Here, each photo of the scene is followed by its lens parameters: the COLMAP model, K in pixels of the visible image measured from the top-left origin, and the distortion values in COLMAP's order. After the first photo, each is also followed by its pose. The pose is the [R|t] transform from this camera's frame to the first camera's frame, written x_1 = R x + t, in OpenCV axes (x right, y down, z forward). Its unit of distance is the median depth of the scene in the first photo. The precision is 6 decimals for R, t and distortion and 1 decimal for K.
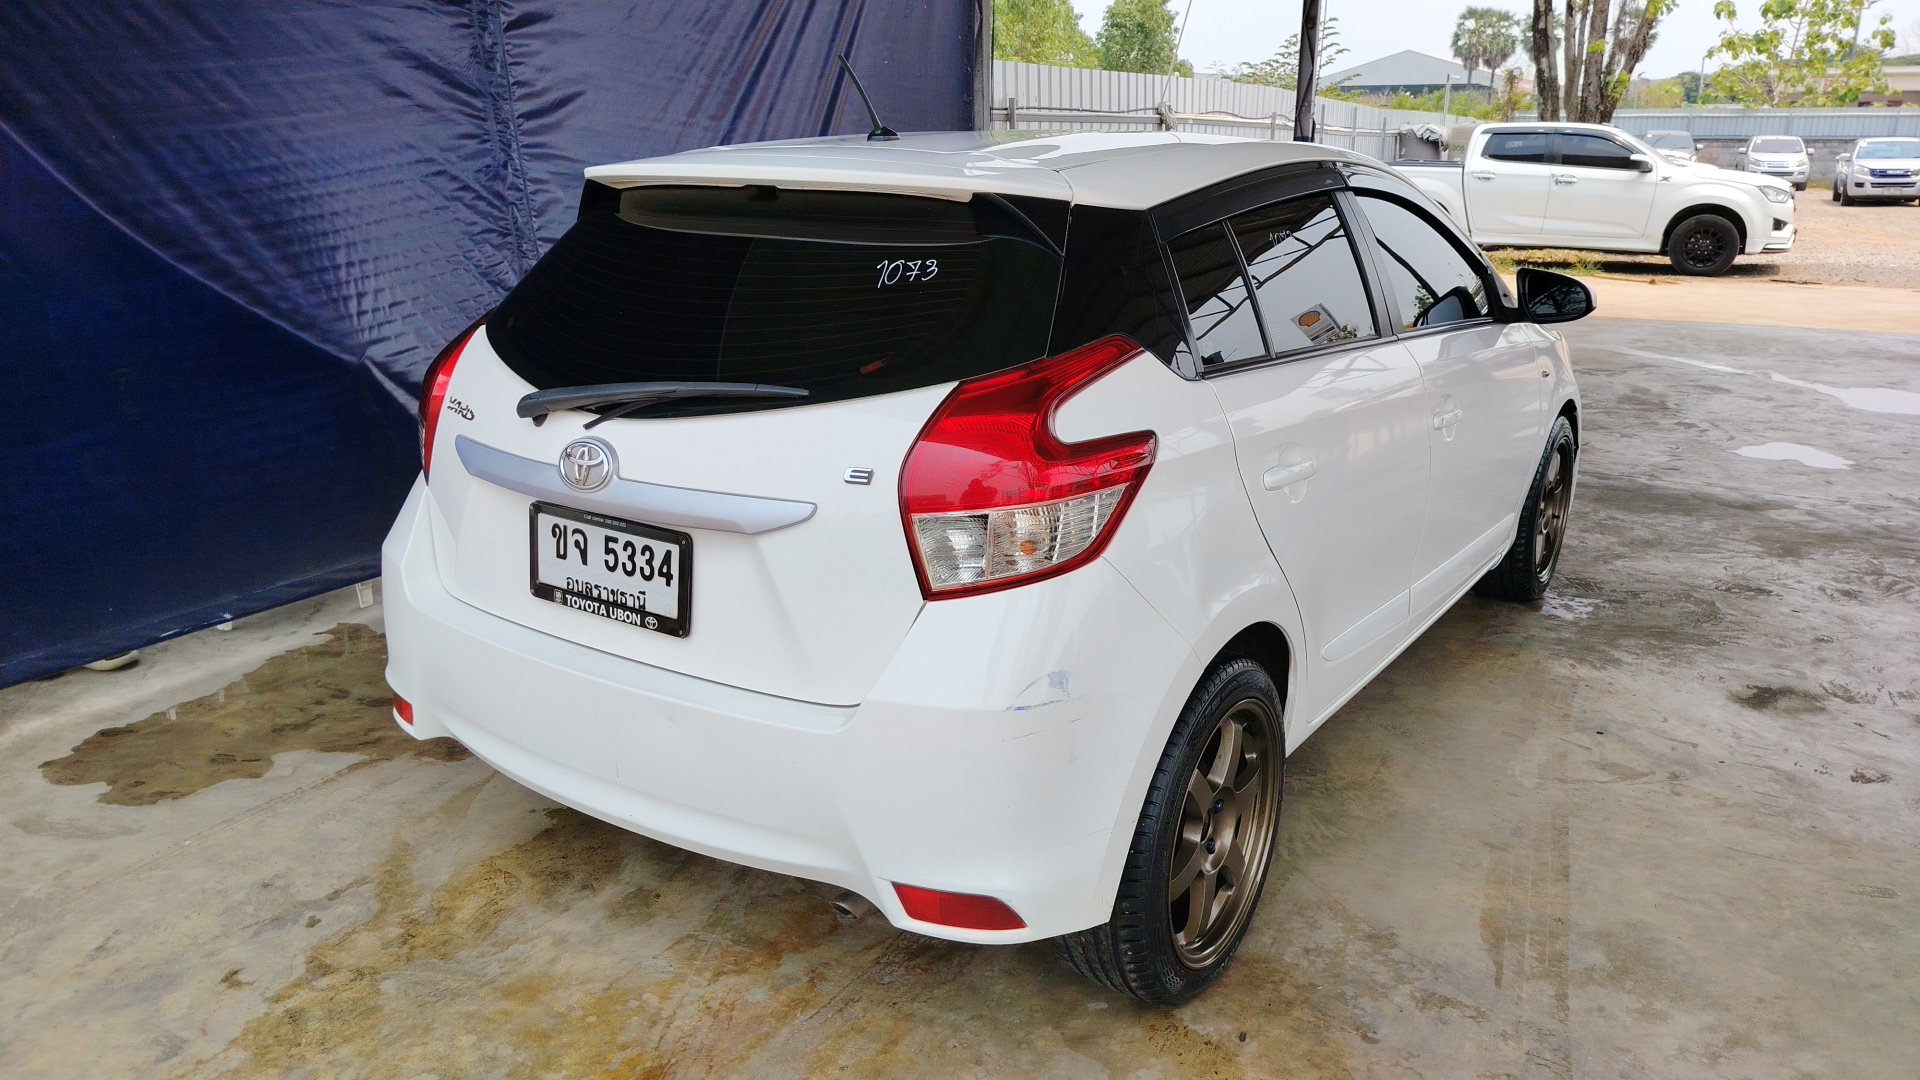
lens RADIAL K [[1367.1, 0, 960.8], [0, 1367.1, 539.0], [0, 0, 1]] dist [0.037388, -0.035381]
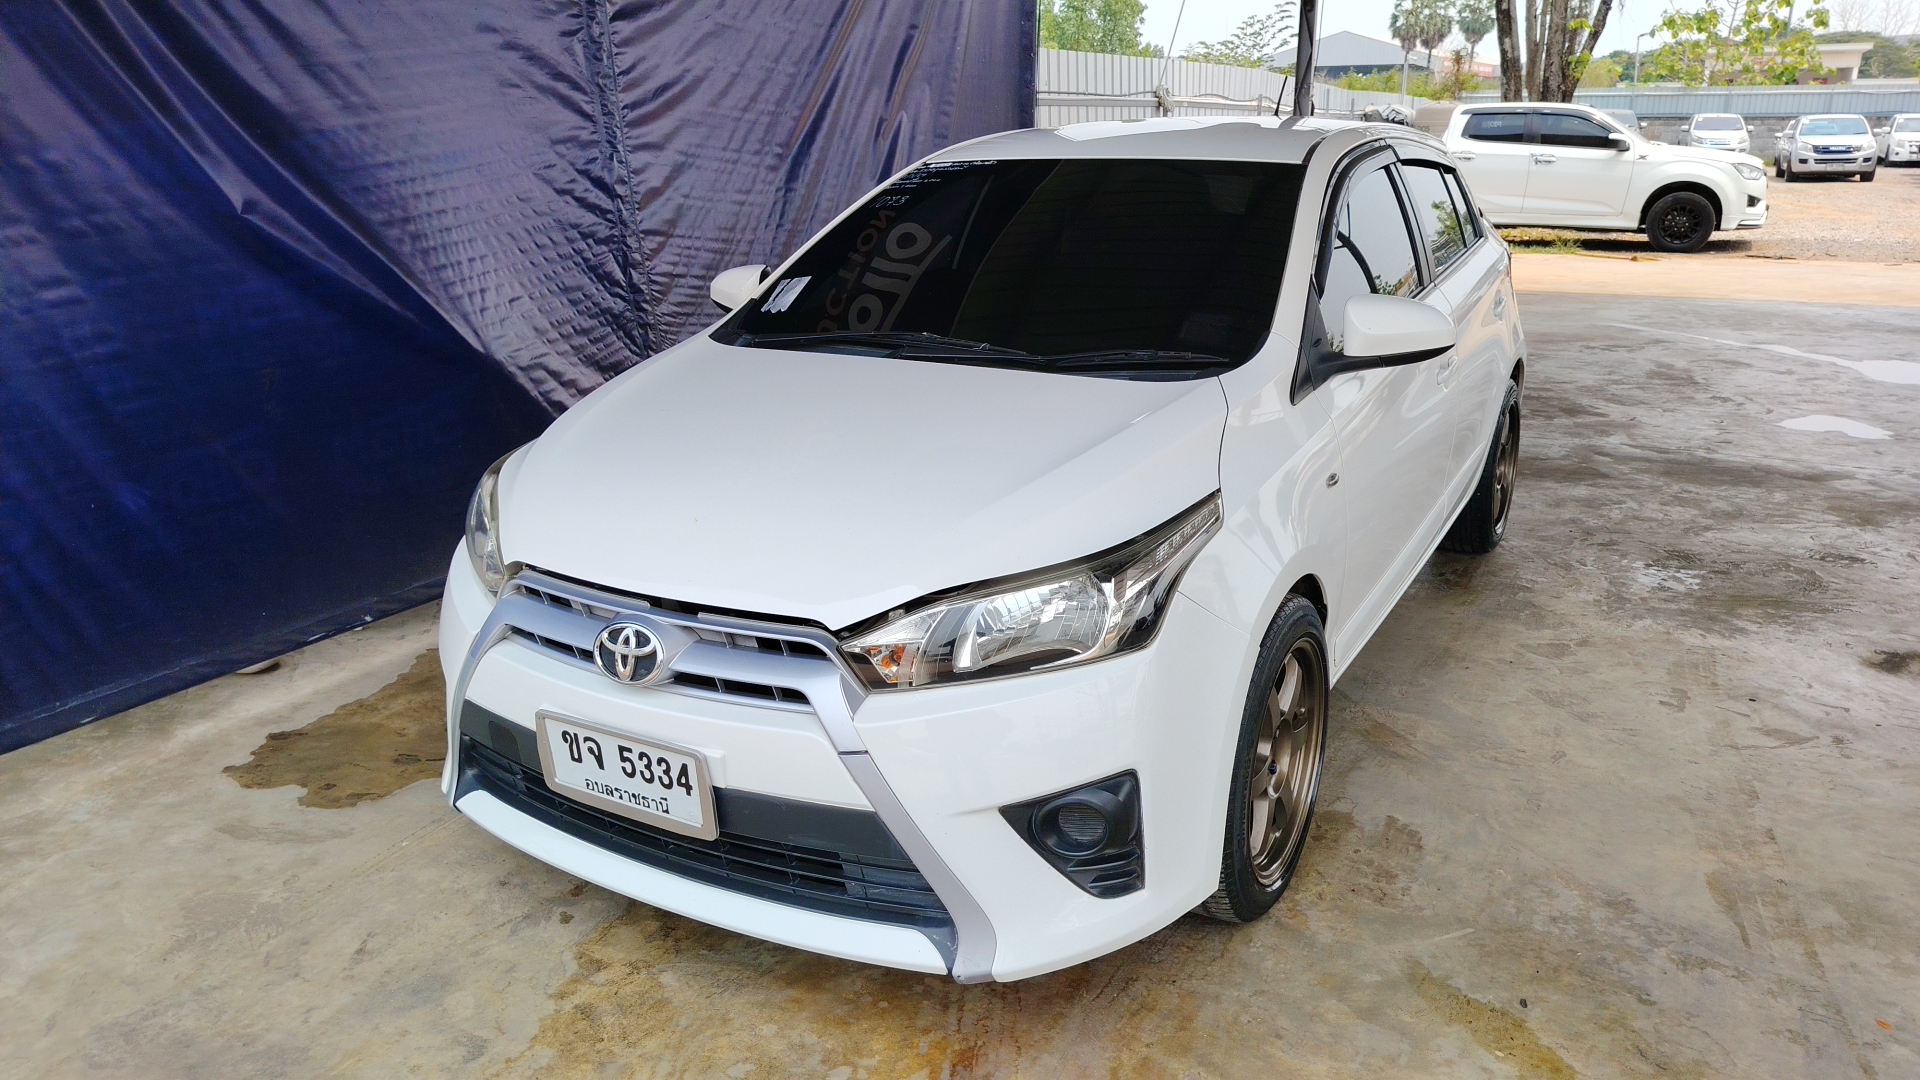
lens RADIAL K [[1367.1, 0, 953.6], [0, 1367.1, 538.1], [0, 0, 1]] dist [0.037388, -0.035381]
pose [[0.999046, -0.019885, 0.038879, -0.148245], [0.019479, 0.999752, 0.010797, -0.002666], [-0.039084, -0.010029, 0.999186, -0.004620]]
